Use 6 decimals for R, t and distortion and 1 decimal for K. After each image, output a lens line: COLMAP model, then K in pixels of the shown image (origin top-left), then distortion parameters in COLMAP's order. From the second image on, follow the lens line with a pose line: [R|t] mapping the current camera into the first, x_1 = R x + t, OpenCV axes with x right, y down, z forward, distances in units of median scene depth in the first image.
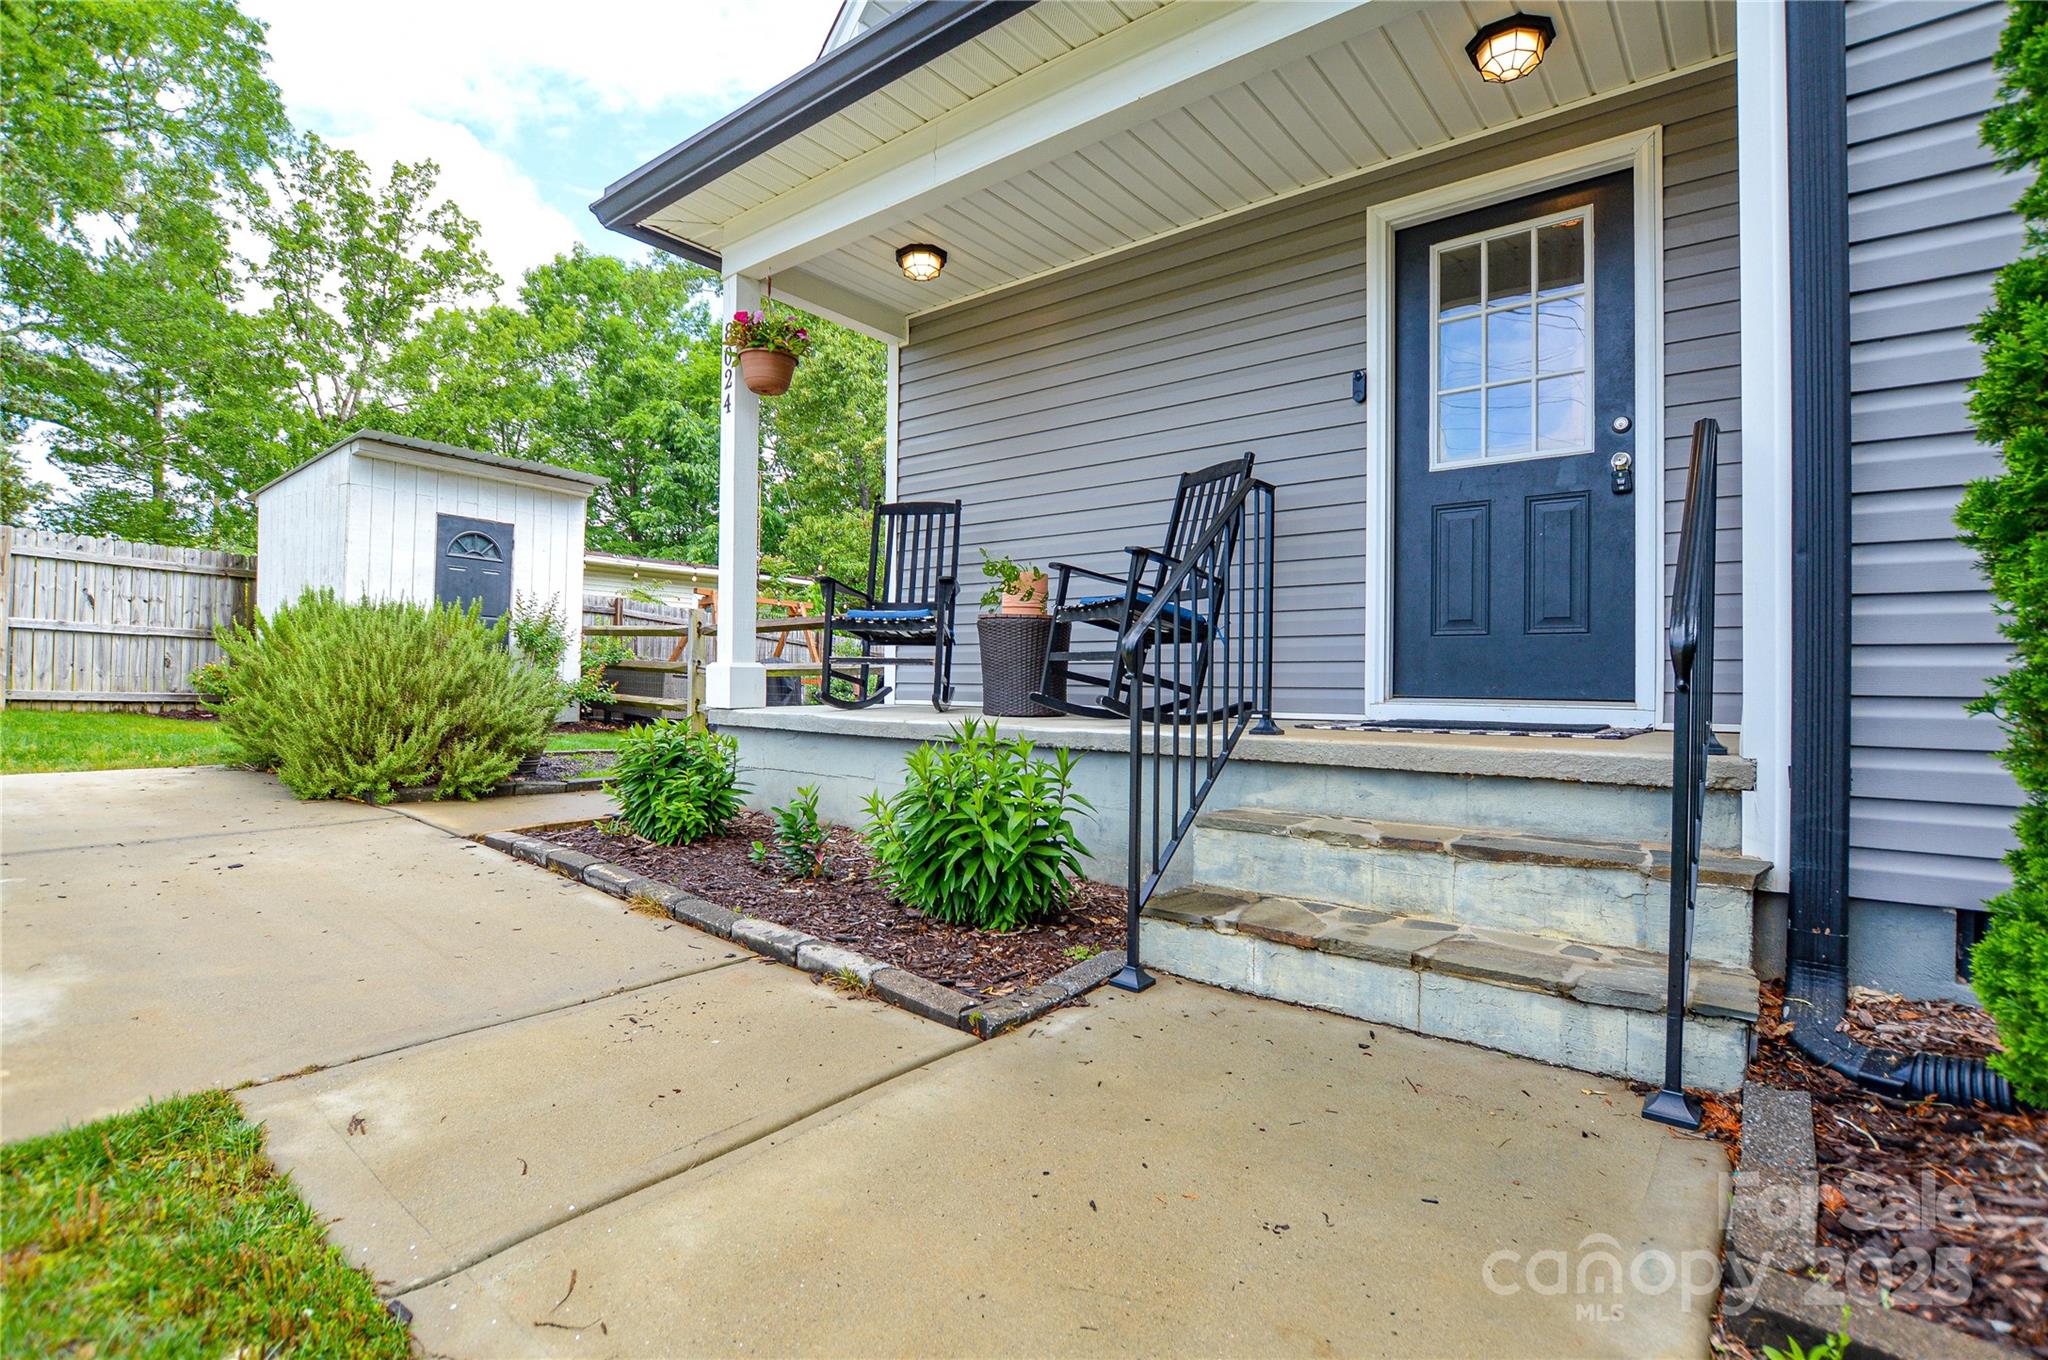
lens RADIAL K [[950.7, 0, 1021.7], [0, 950.7, 666.8], [0, 0, 1]] dist [-0.021259, 0.001980]
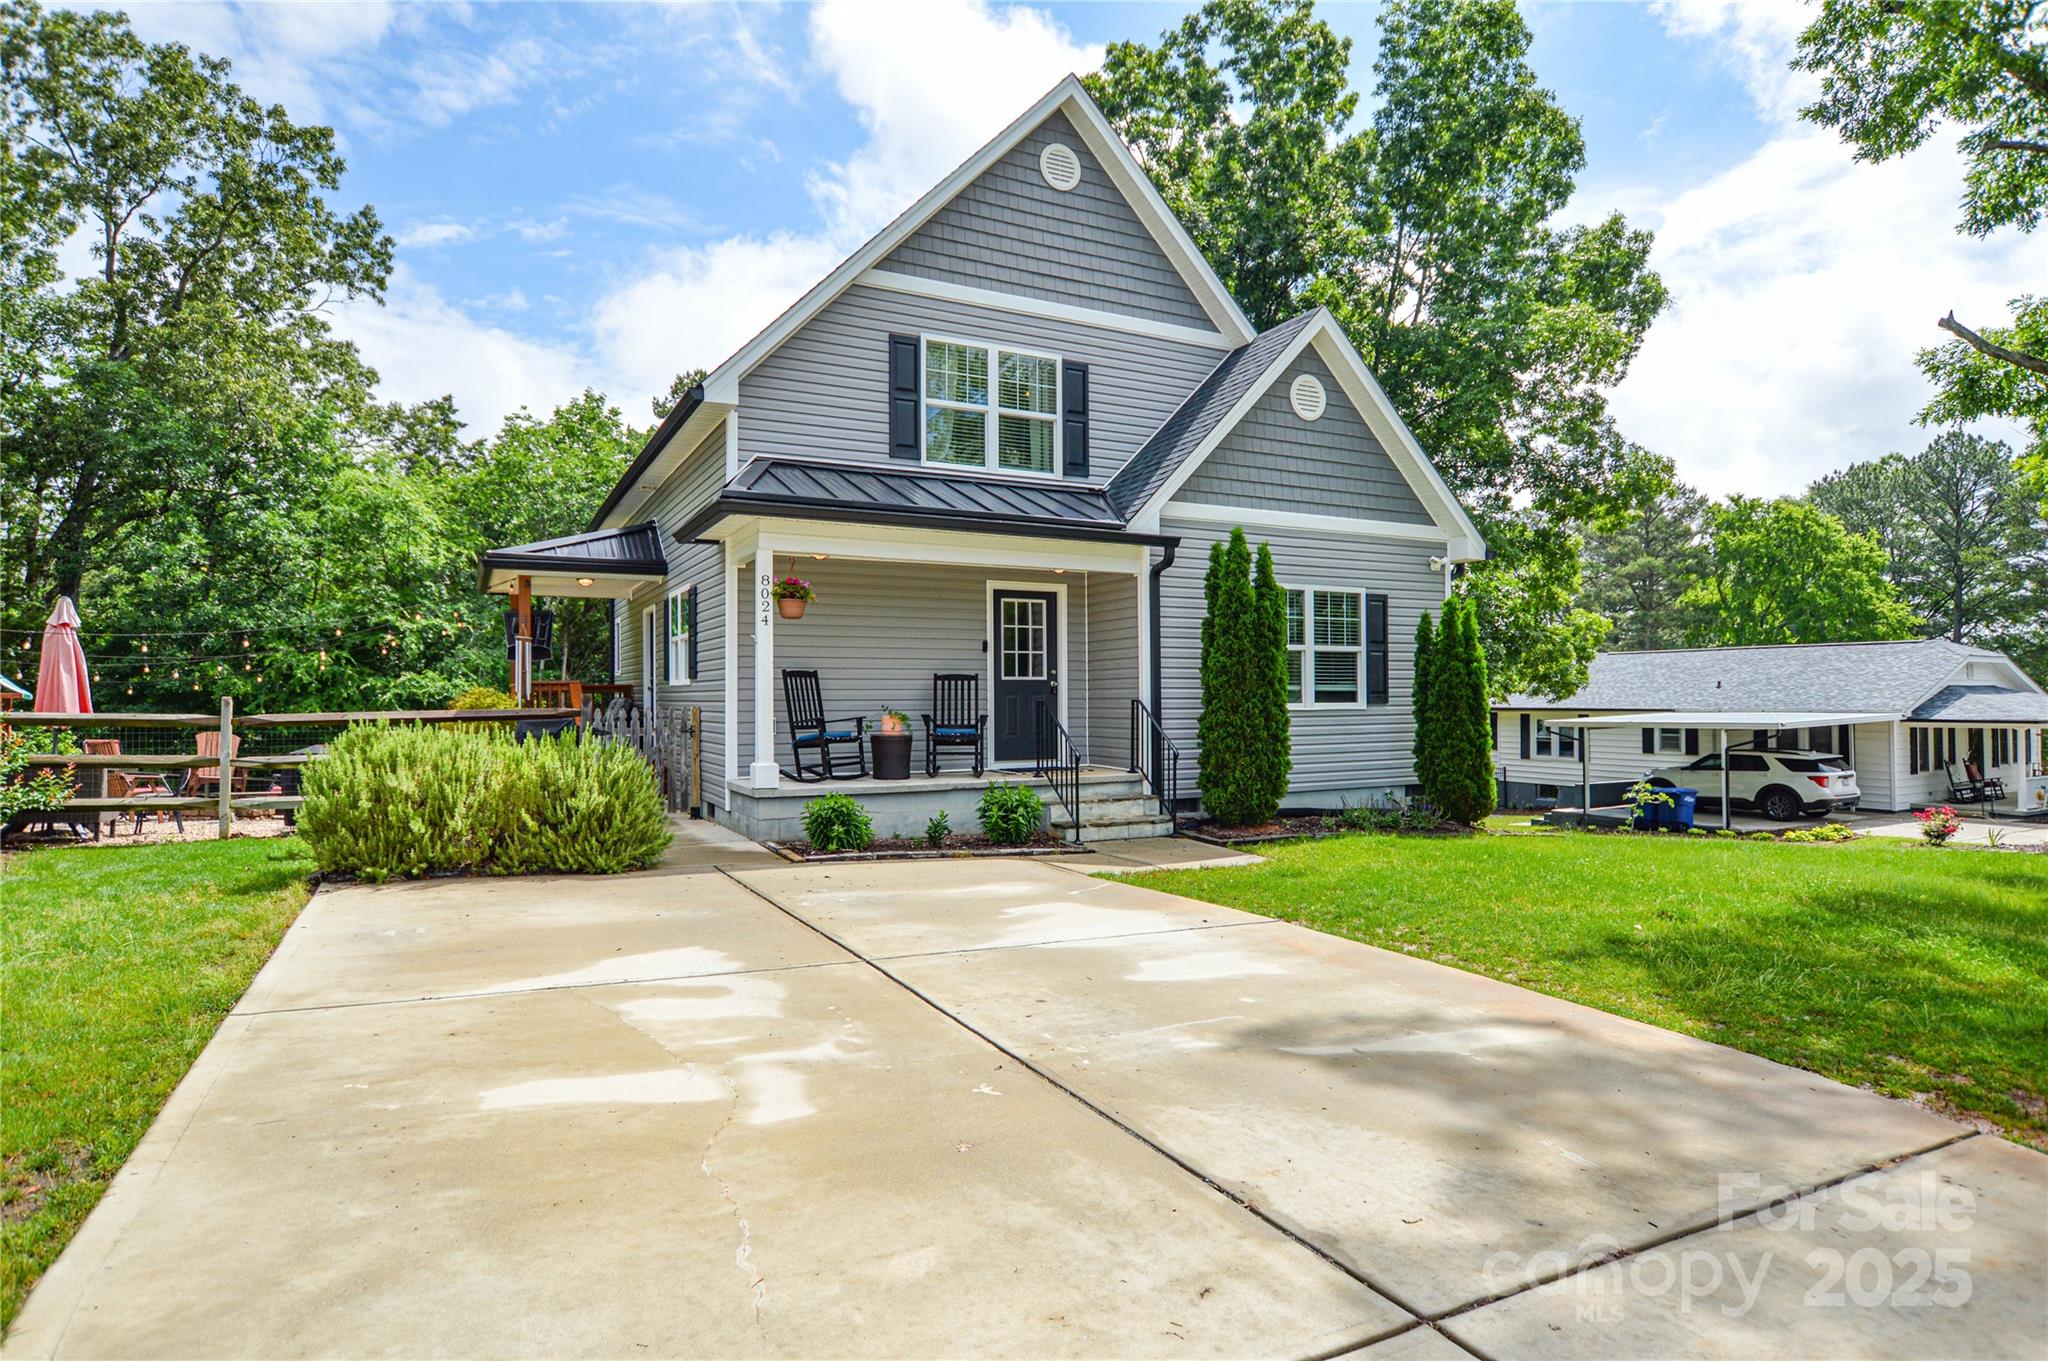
lens RADIAL K [[1119.8, 0, 1028.2], [0, 1119.8, 687.4], [0, 0, 1]] dist [-0.023069, -0.000432]
pose [[0.412794, 0.000710, 0.910824, -2.350923], [0.000943, 0.999999, -0.001207, -0.164729], [-0.910824, 0.001358, 0.412793, -0.405251]]
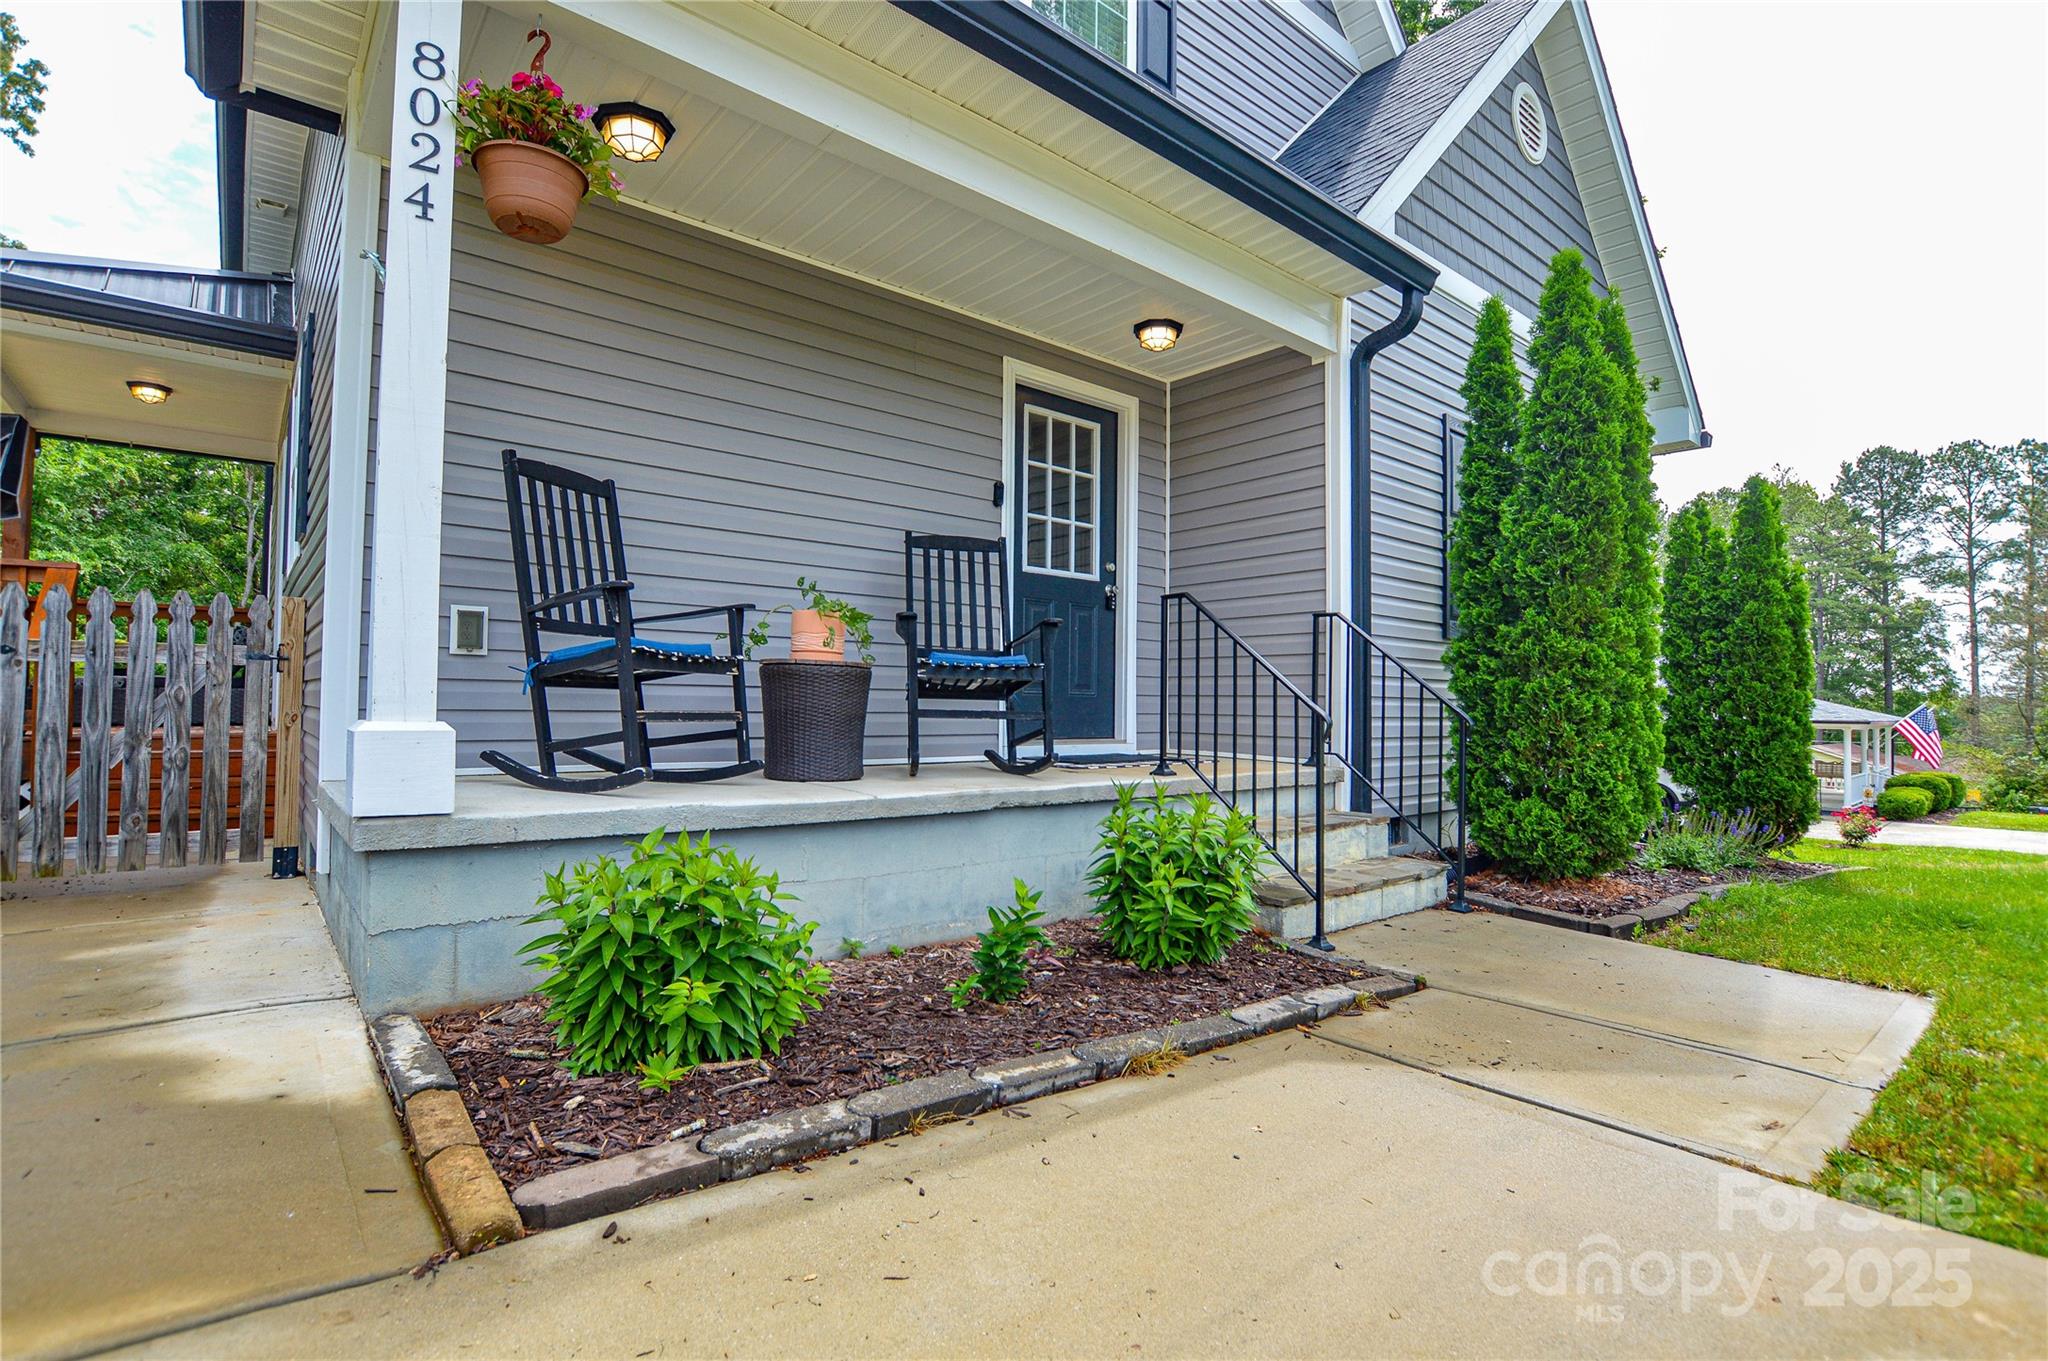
lens RADIAL K [[950.7, 0, 1024.3], [0, 950.7, 684.6], [0, 0, 1]] dist [-0.021259, 0.001980]
pose [[0.200340, 0.017885, 0.979563, -0.820066], [-0.021246, 0.999678, -0.013908, -0.023474], [-0.979496, -0.018025, 0.200655, 0.664677]]
